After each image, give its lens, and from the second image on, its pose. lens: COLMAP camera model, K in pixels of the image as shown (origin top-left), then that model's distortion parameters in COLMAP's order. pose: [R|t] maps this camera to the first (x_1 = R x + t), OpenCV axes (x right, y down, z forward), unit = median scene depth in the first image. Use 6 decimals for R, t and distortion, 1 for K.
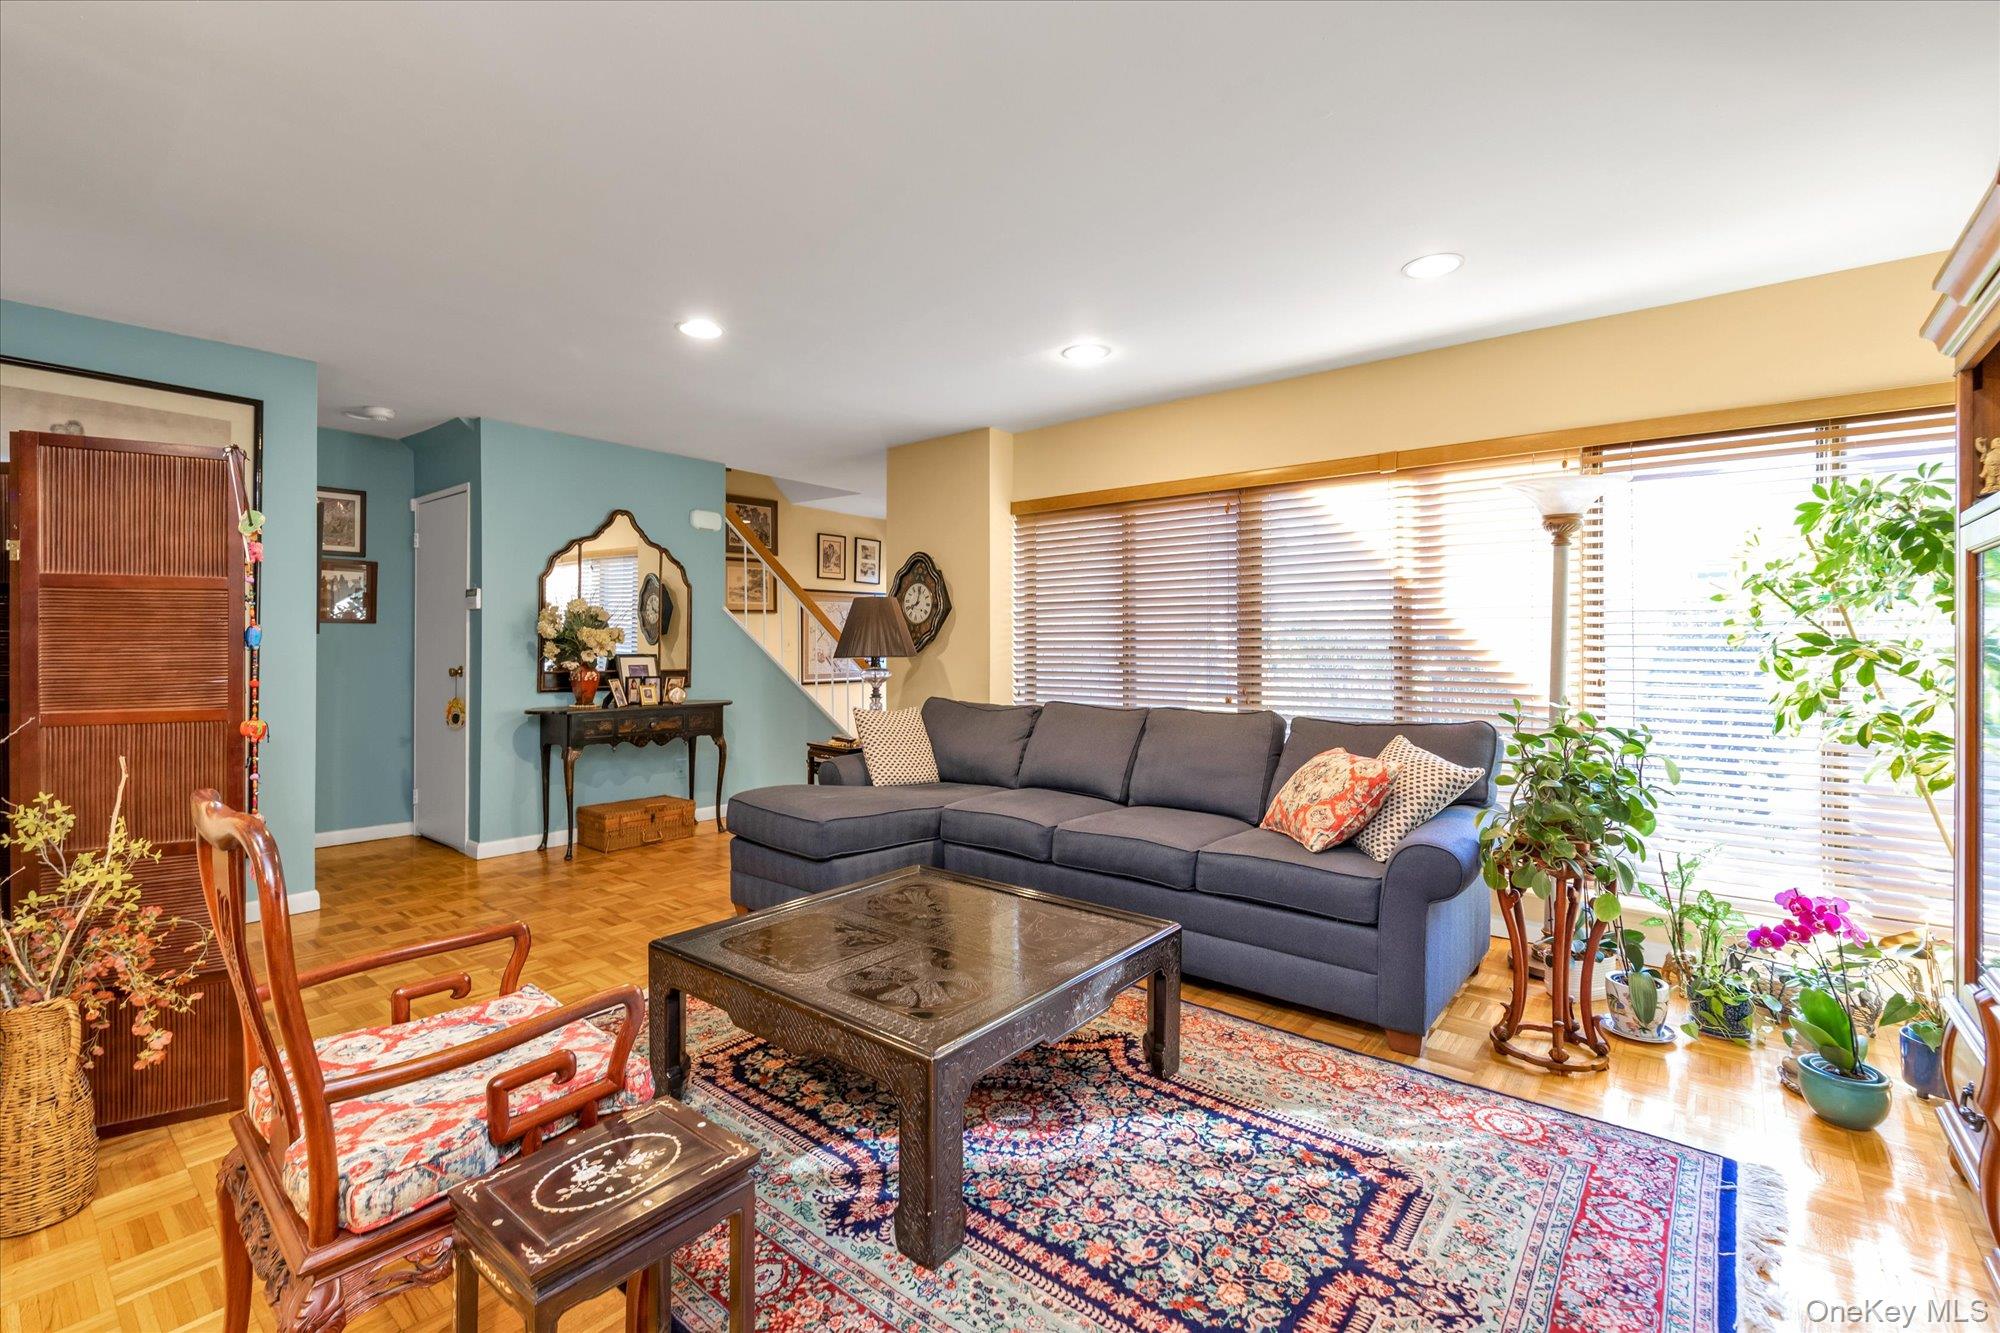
lens RADIAL K [[876.1, 0, 998.9], [0, 876.1, 639.9], [0, 0, 1]] dist [-0.008226, -0.000382]
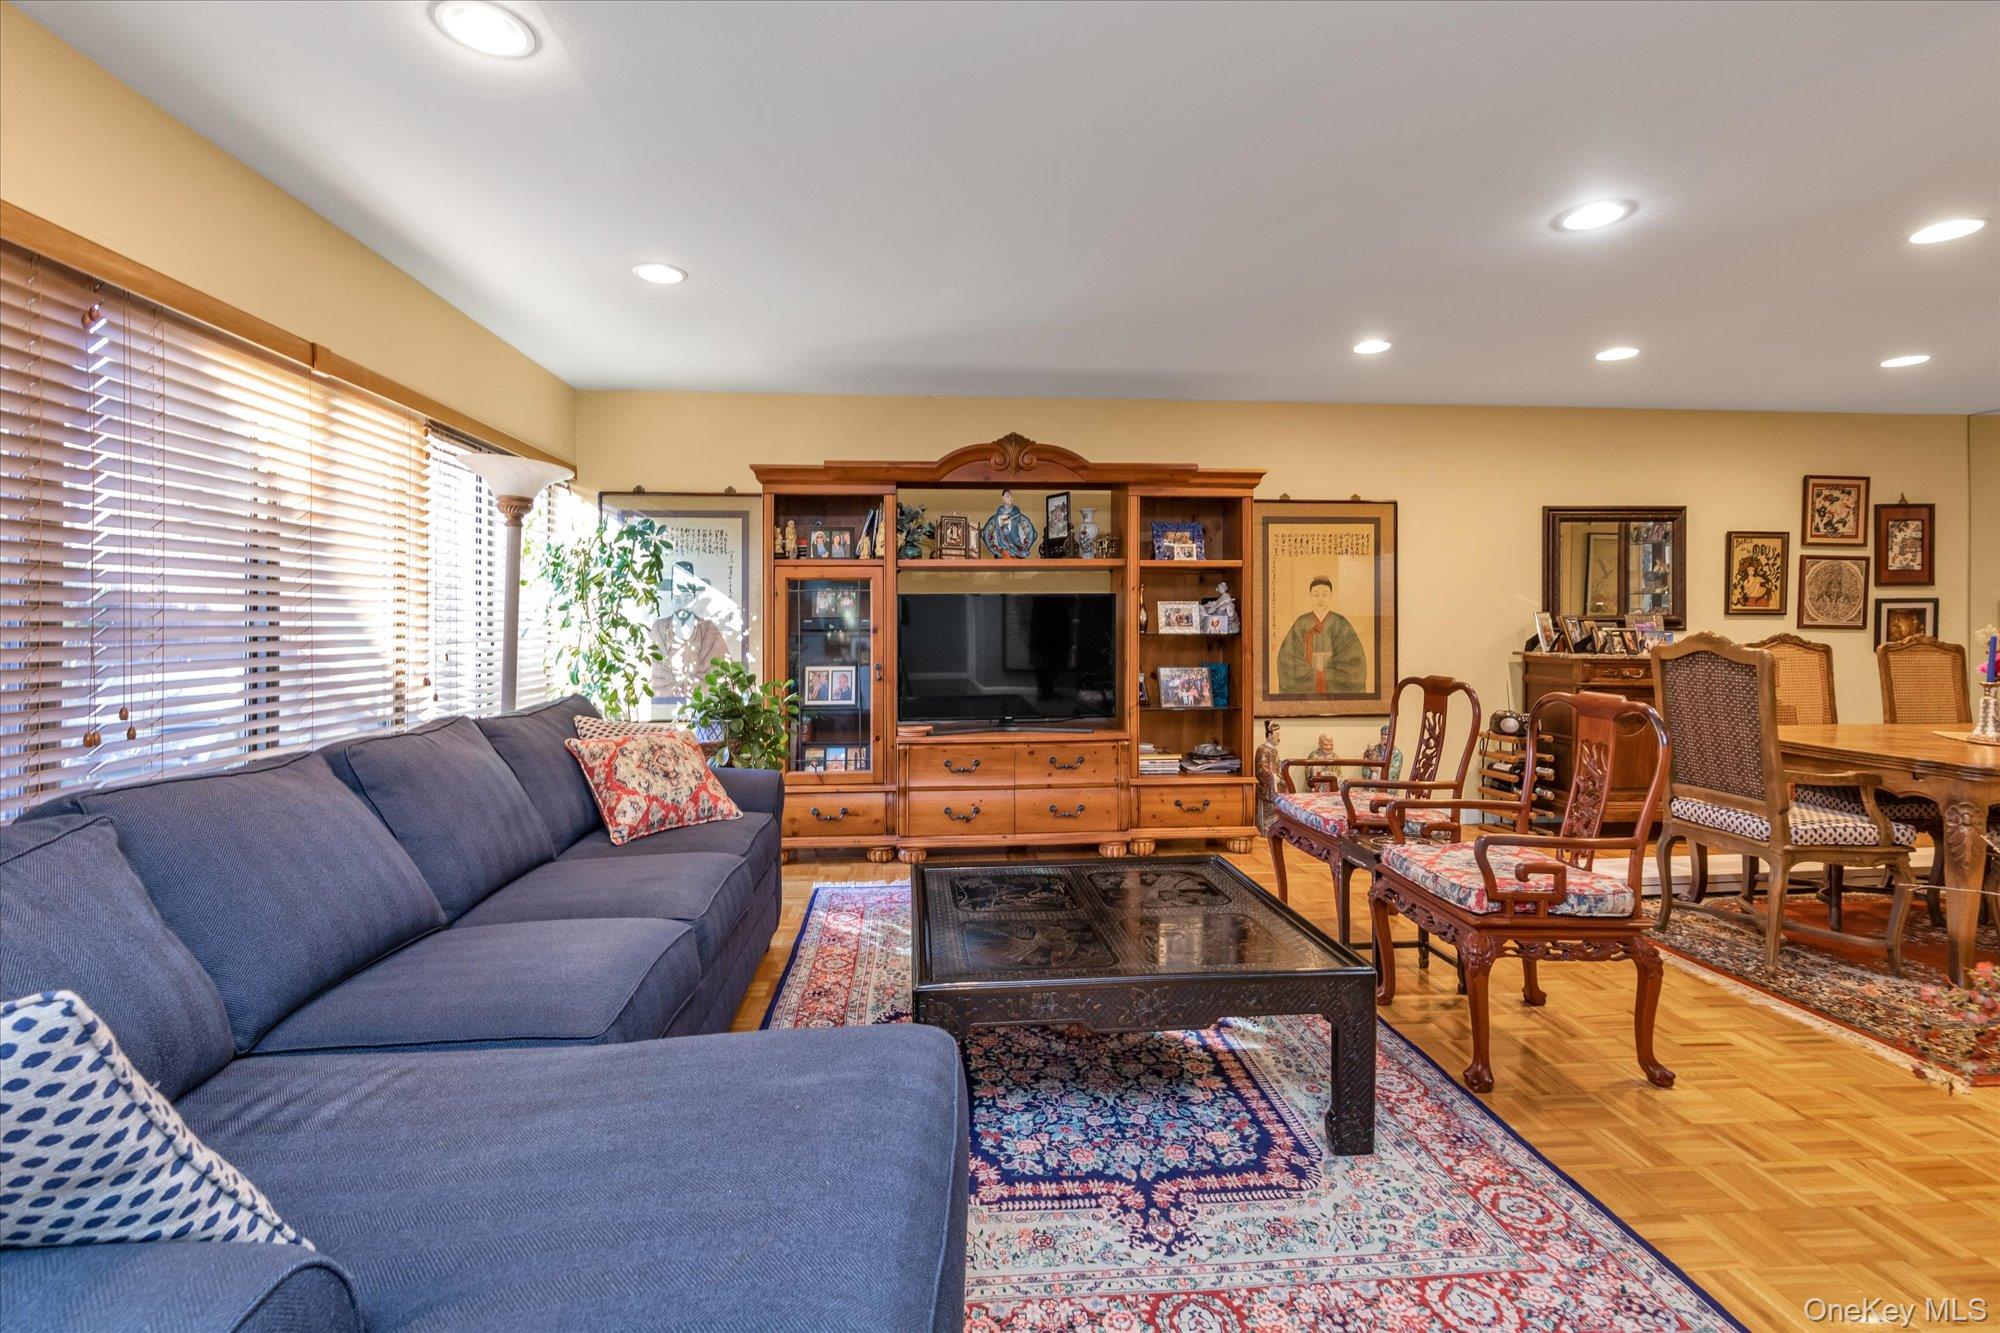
lens RADIAL K [[899.4, 0, 983.0], [0, 899.4, 628.1], [0, 0, 1]] dist [-0.004318, -0.000254]
pose [[-0.685215, -0.002678, 0.728335, -0.718375], [-0.003672, 0.999993, 0.000221, 0.014282], [-0.728331, -0.002523, -0.685221, 1.745730]]
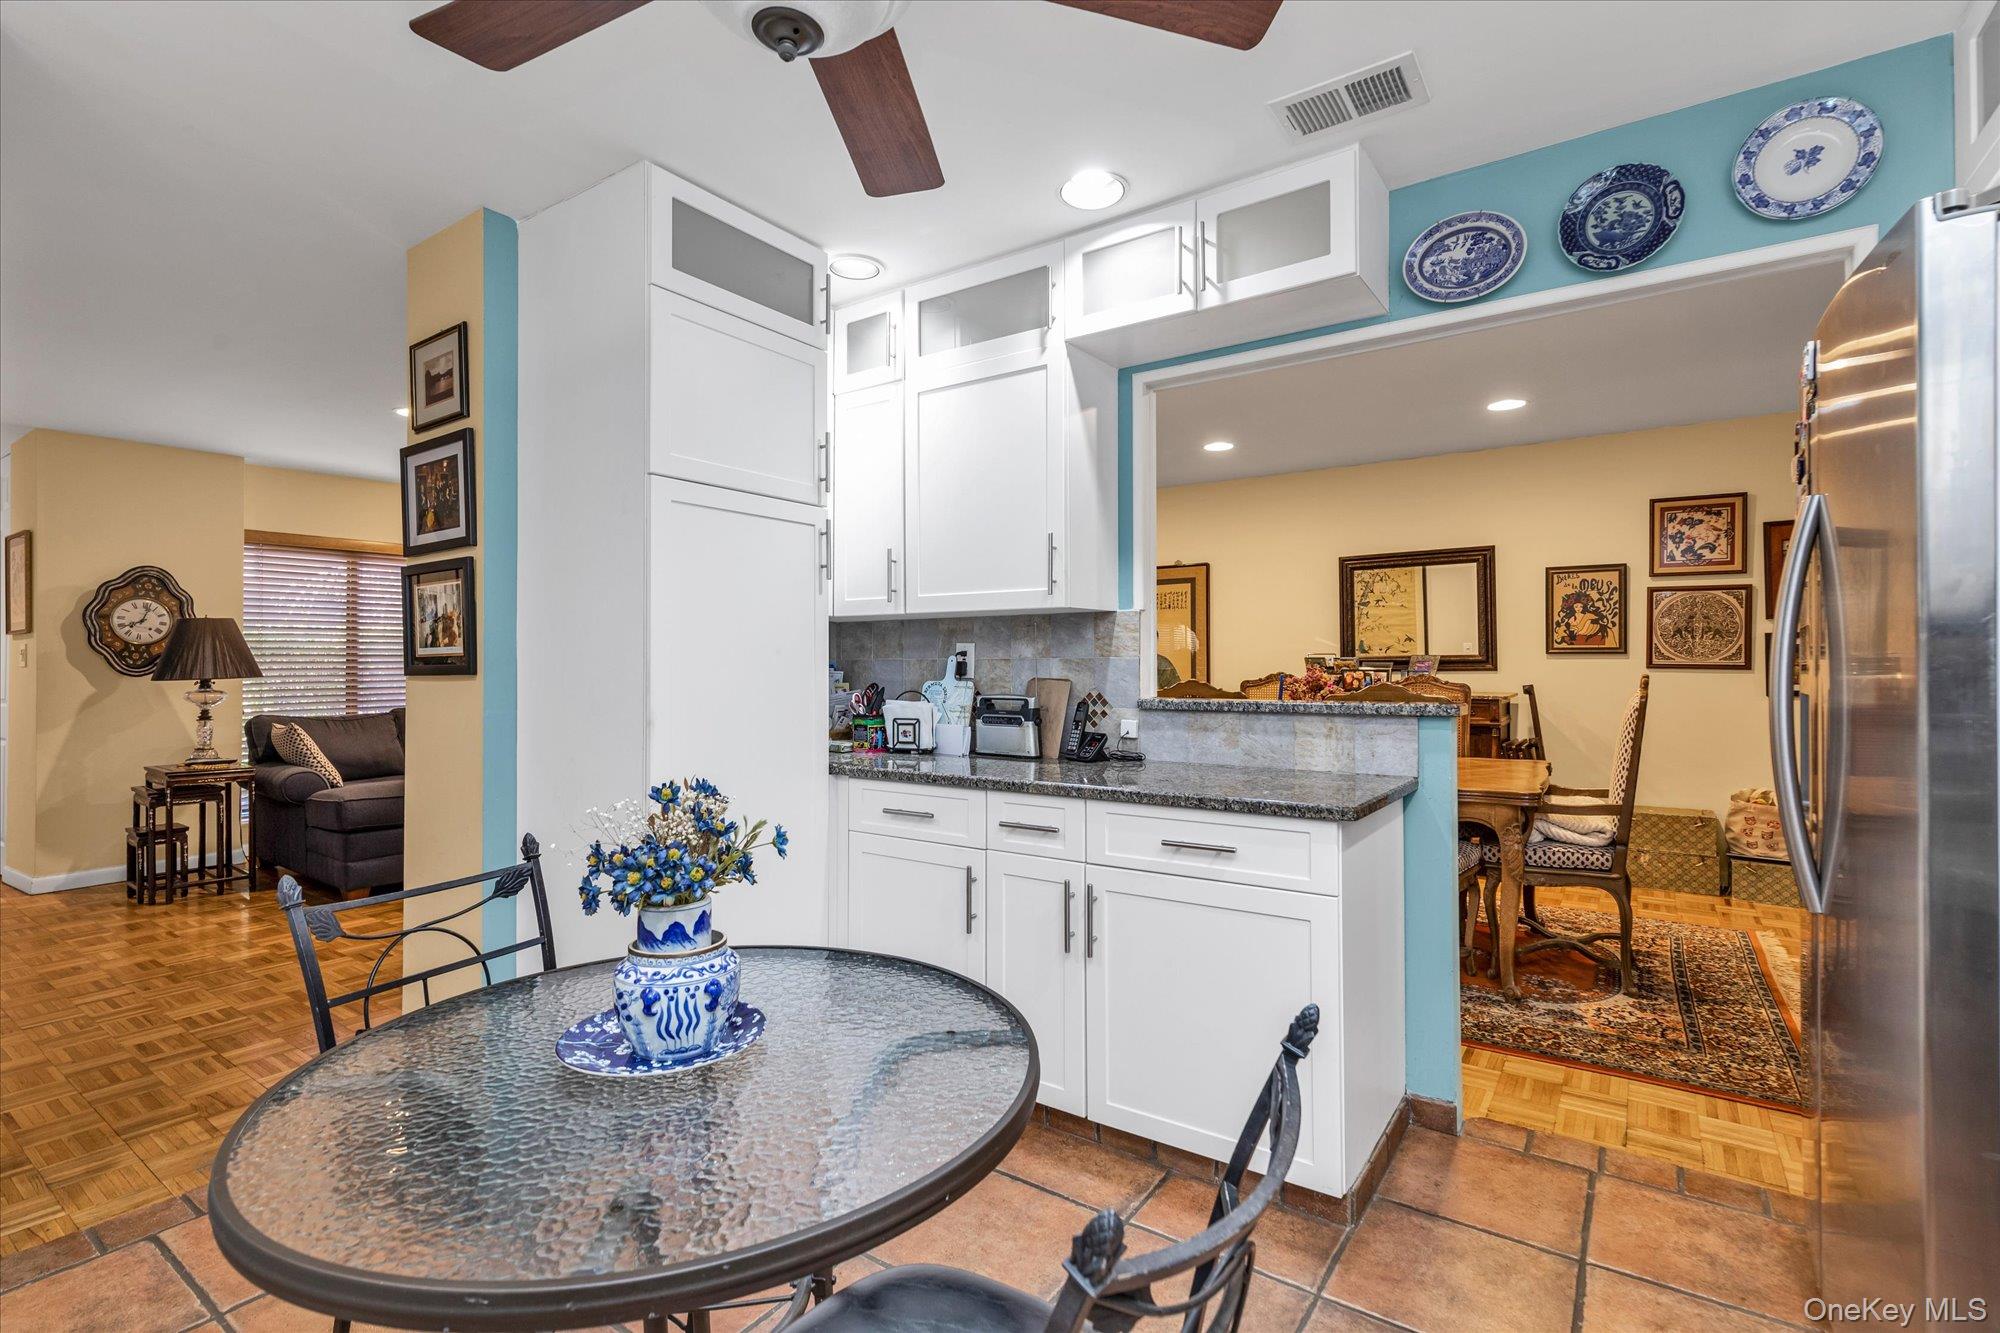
lens RADIAL K [[899.4, 0, 1012.5], [0, 899.4, 661.6], [0, 0, 1]] dist [-0.004318, -0.000254]
pose [[-0.075780, 0.001388, 0.997124, -2.389401], [-0.002507, 0.999996, -0.001582, 0.000357], [-0.997121, -0.002619, -0.075777, 0.338039]]
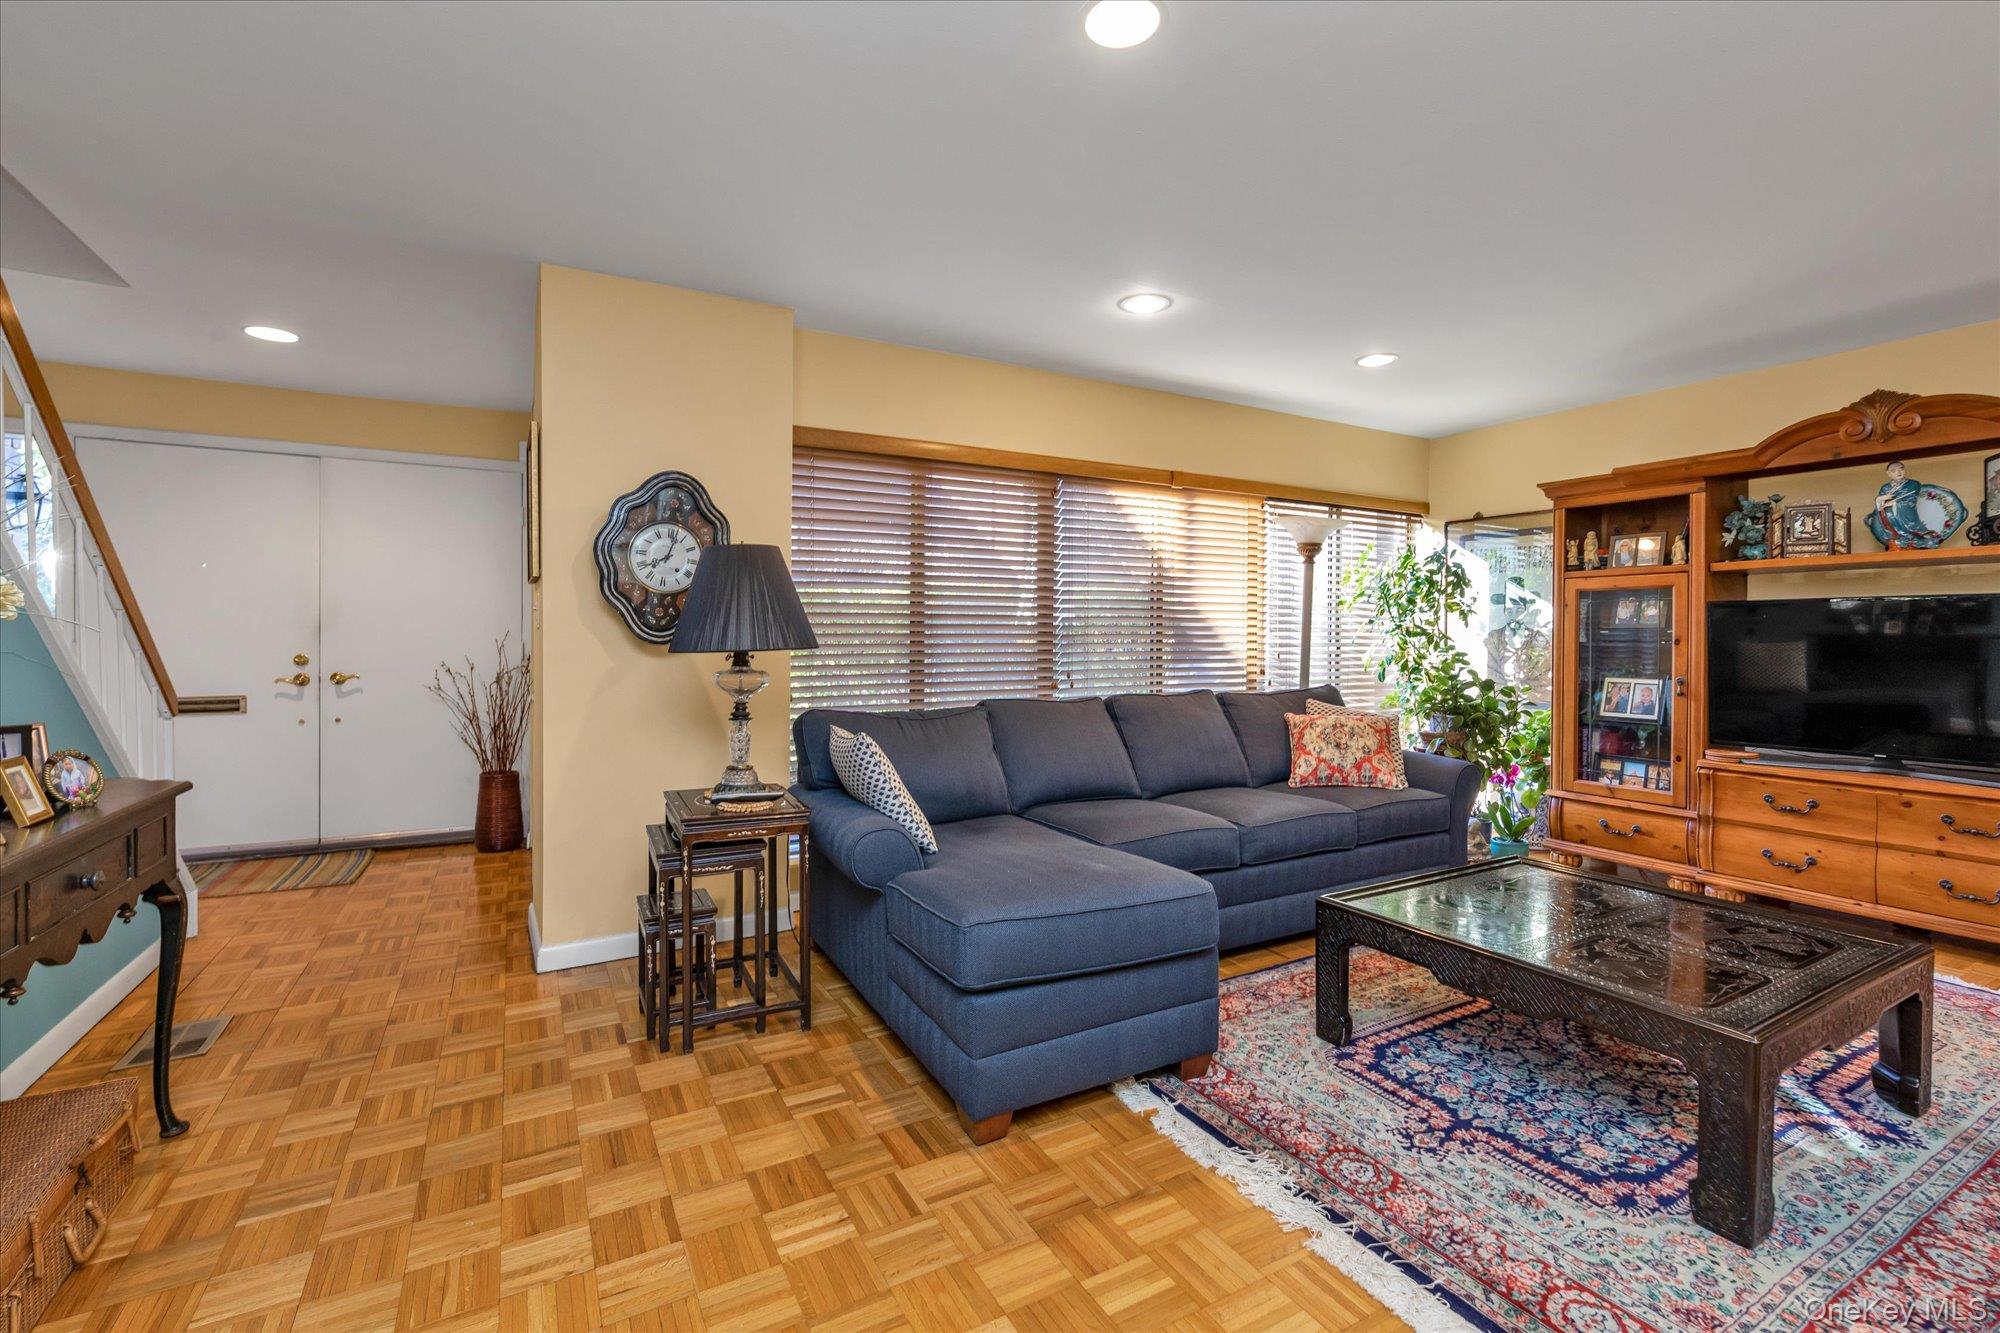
lens RADIAL K [[876.1, 0, 1022.4], [0, 876.1, 640.5], [0, 0, 1]] dist [-0.008226, -0.000382]
pose [[0.361728, -0.006269, 0.932263, -1.202102], [-0.008915, 0.999908, 0.010183, 0.012375], [-0.932241, -0.011995, 0.361639, 1.219454]]
